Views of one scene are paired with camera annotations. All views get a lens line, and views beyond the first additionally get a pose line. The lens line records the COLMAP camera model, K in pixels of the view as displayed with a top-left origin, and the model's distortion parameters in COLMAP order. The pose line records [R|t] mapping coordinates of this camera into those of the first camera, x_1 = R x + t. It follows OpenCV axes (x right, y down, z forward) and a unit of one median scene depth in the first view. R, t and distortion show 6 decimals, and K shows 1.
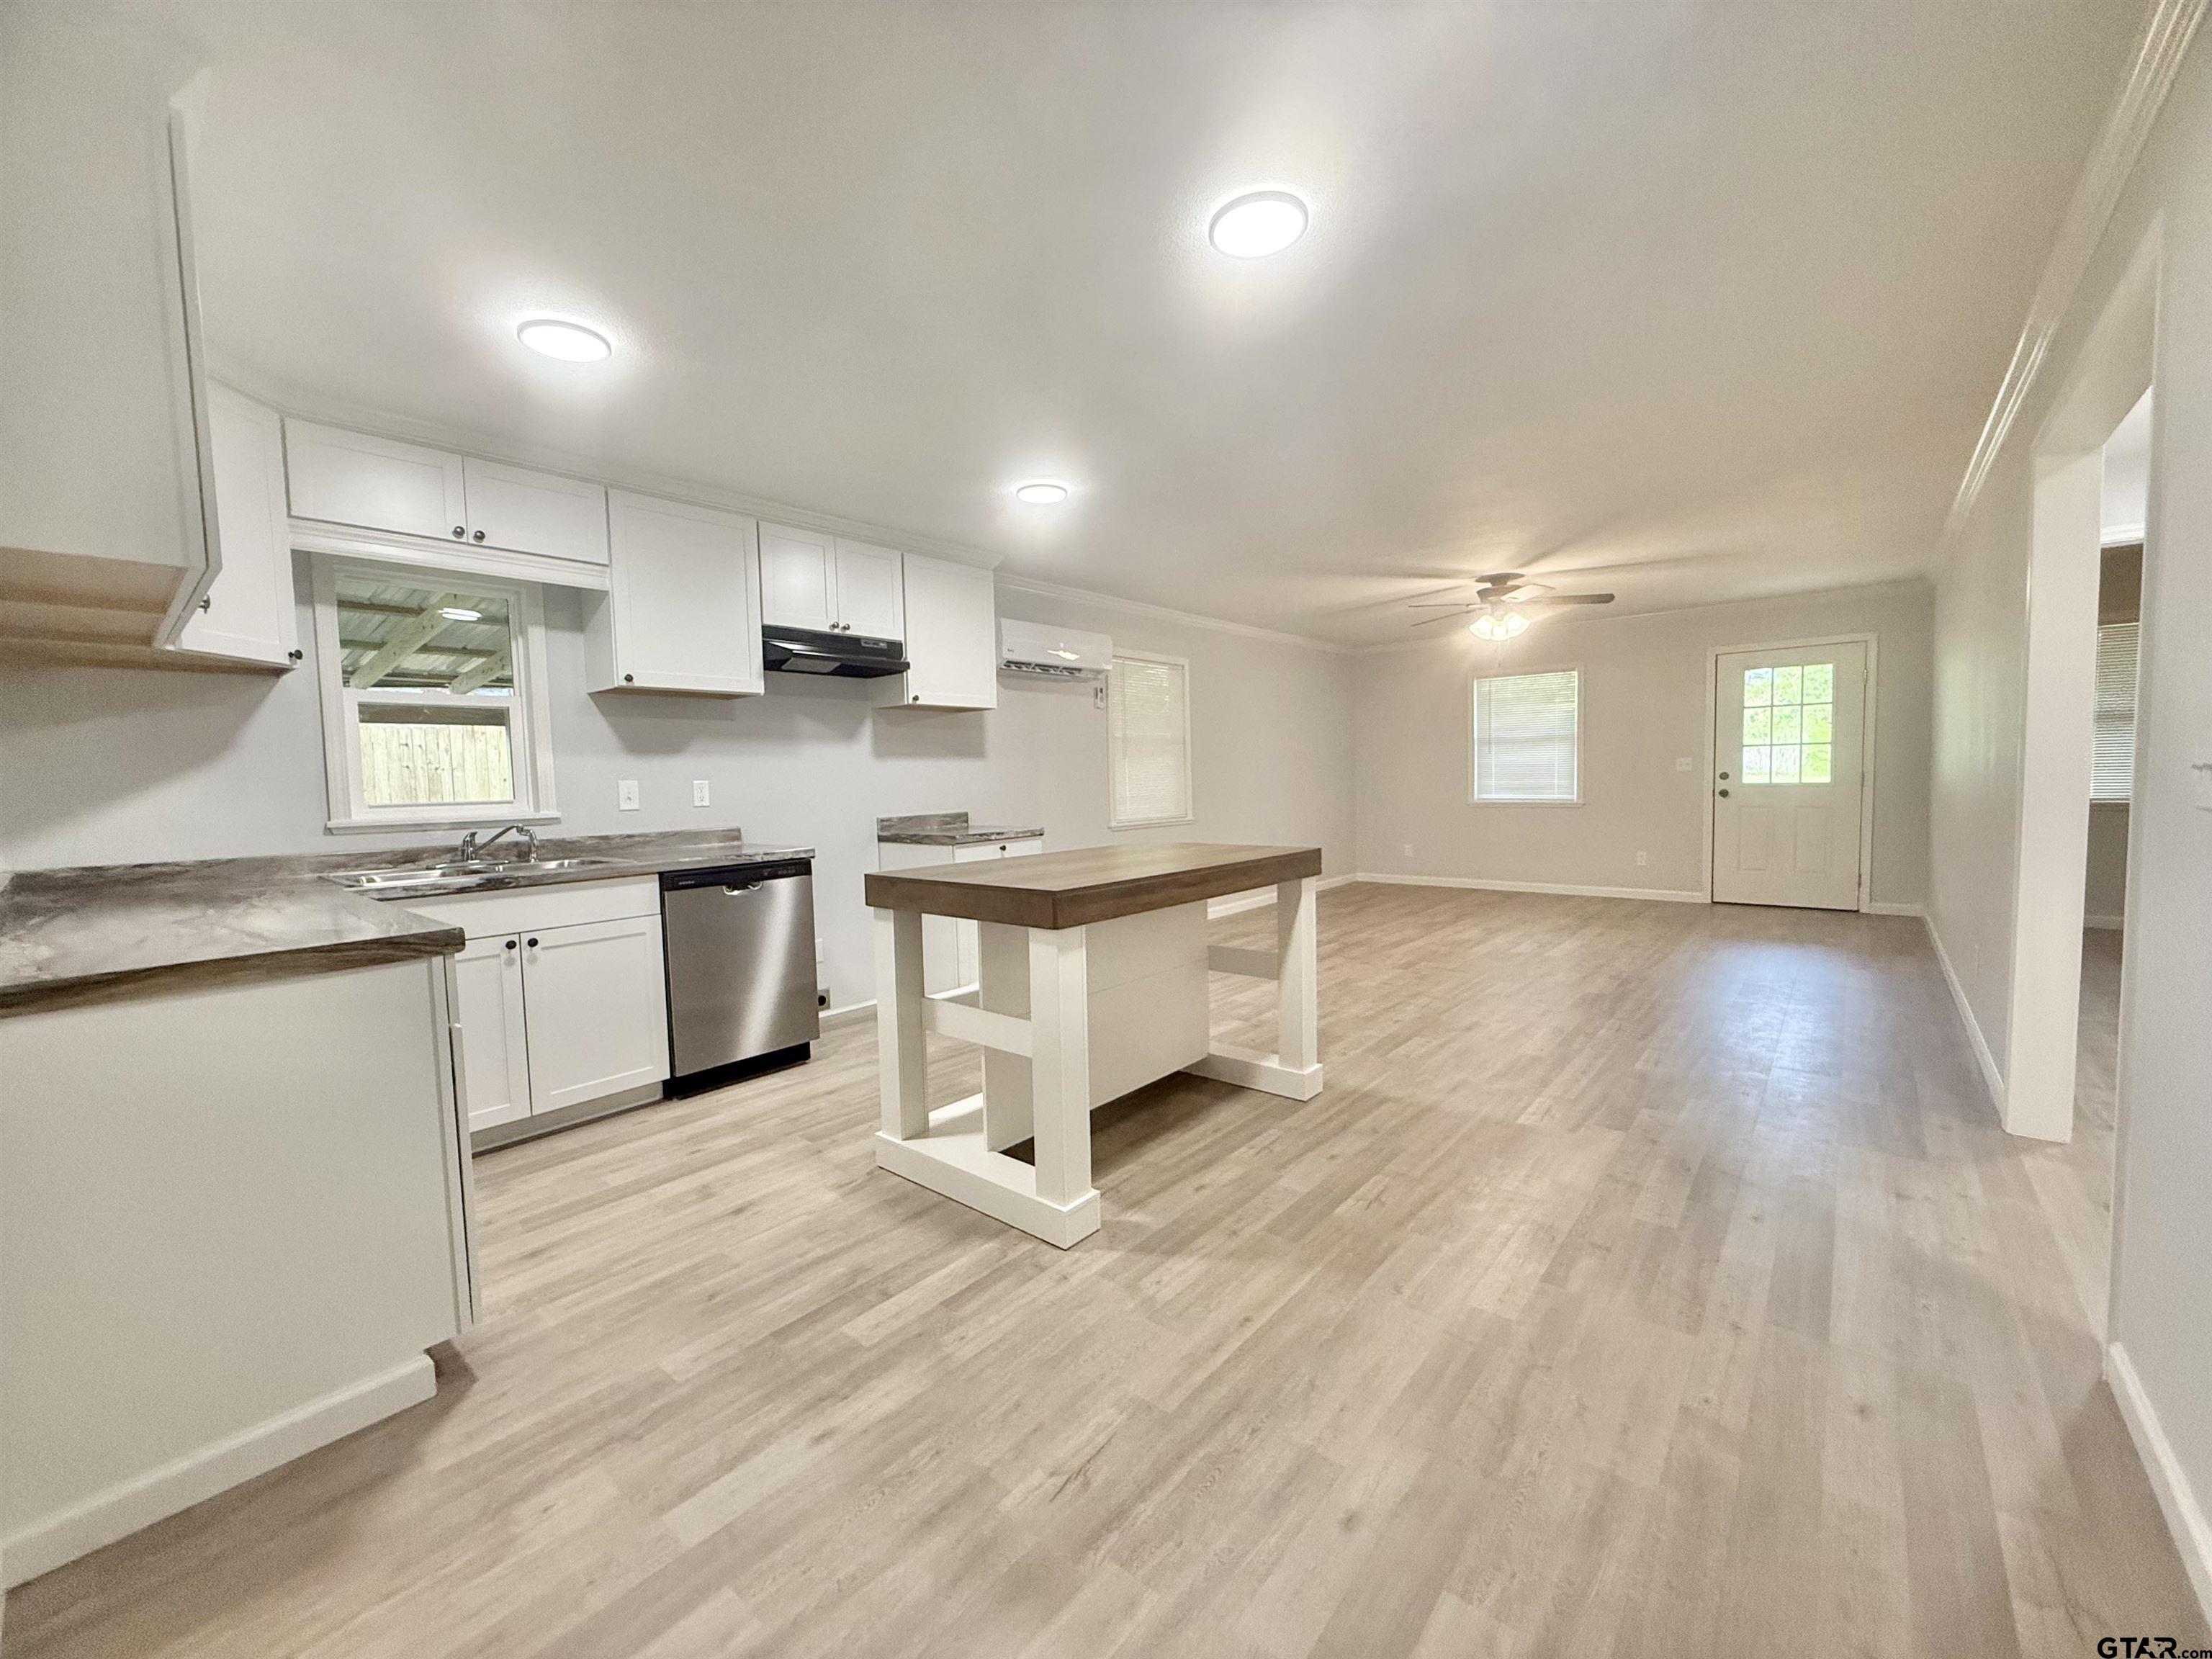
lens RADIAL K [[879.3, 0, 1102.4], [0, 879.3, 827.7], [0, 0, 1]] dist [-0.000899, 0.000631]
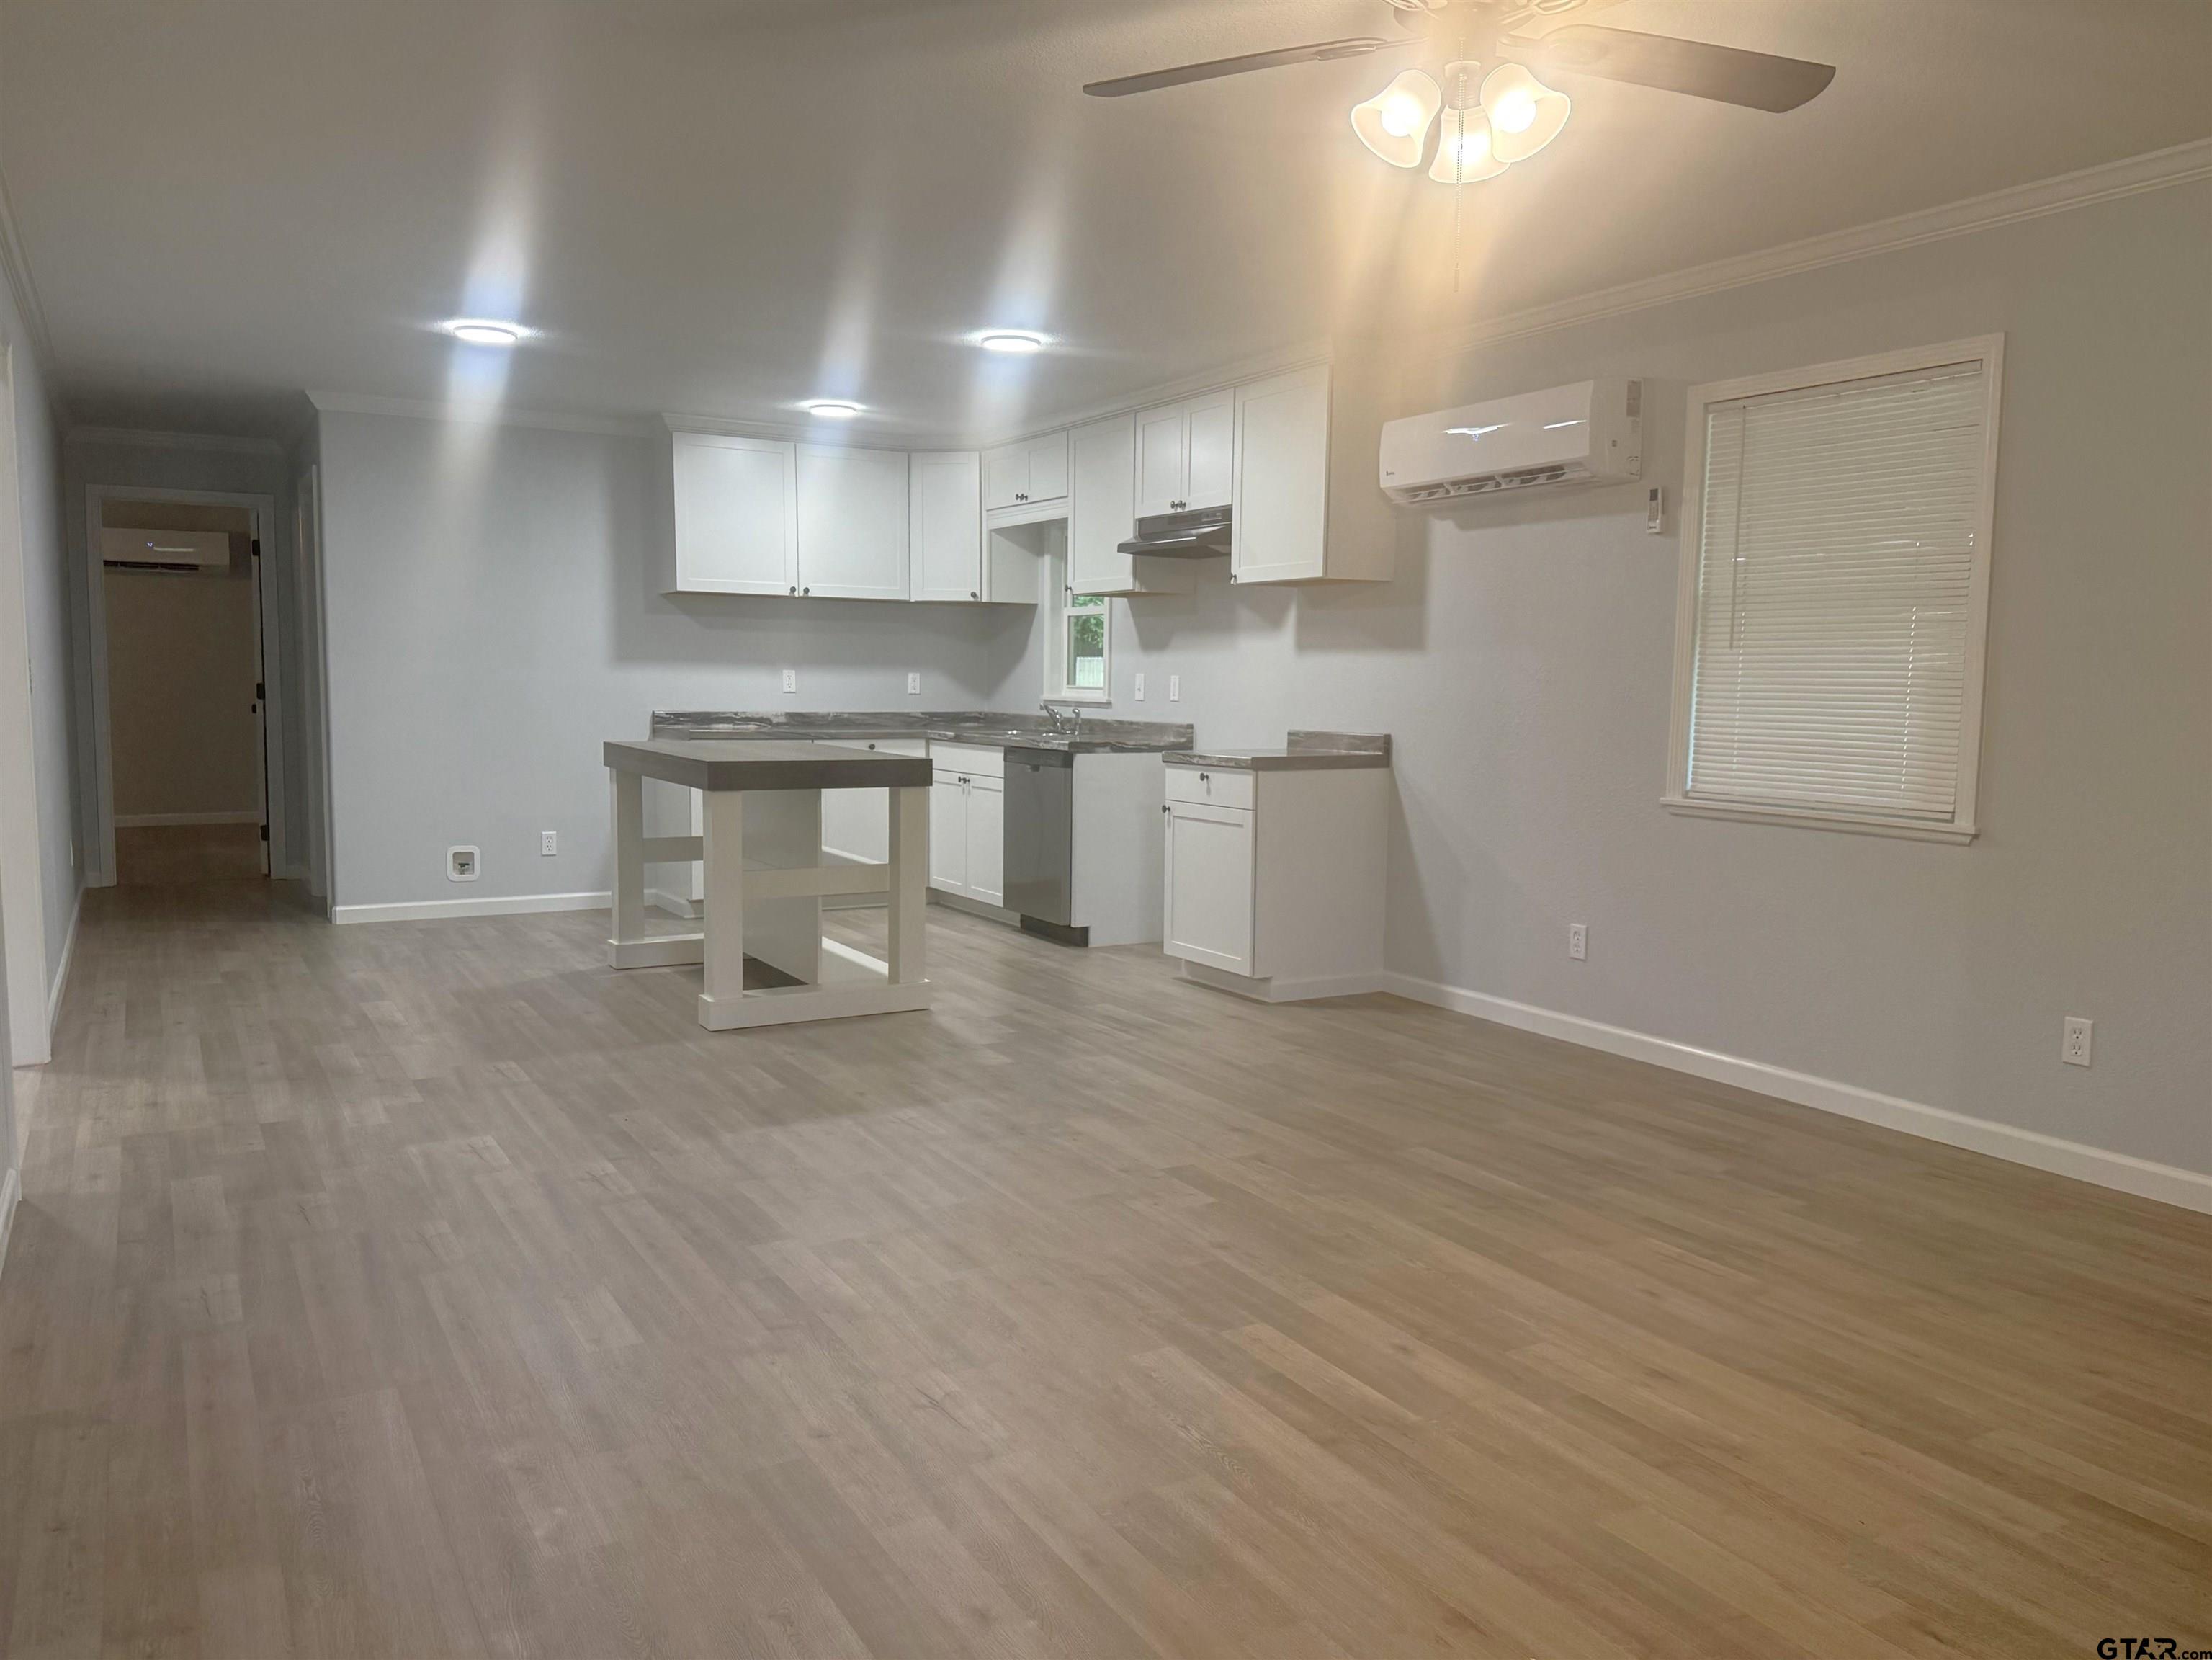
lens RADIAL K [[1709.8, 0, 1106.0], [0, 1709.8, 830.0], [0, 0, 1]] dist [0.109045, -0.145312]
pose [[-0.349953, 0.097415, -0.931688, 1.203690], [-0.066119, 0.989529, 0.128298, -0.105650], [0.934431, 0.106500, -0.339848, 1.359908]]
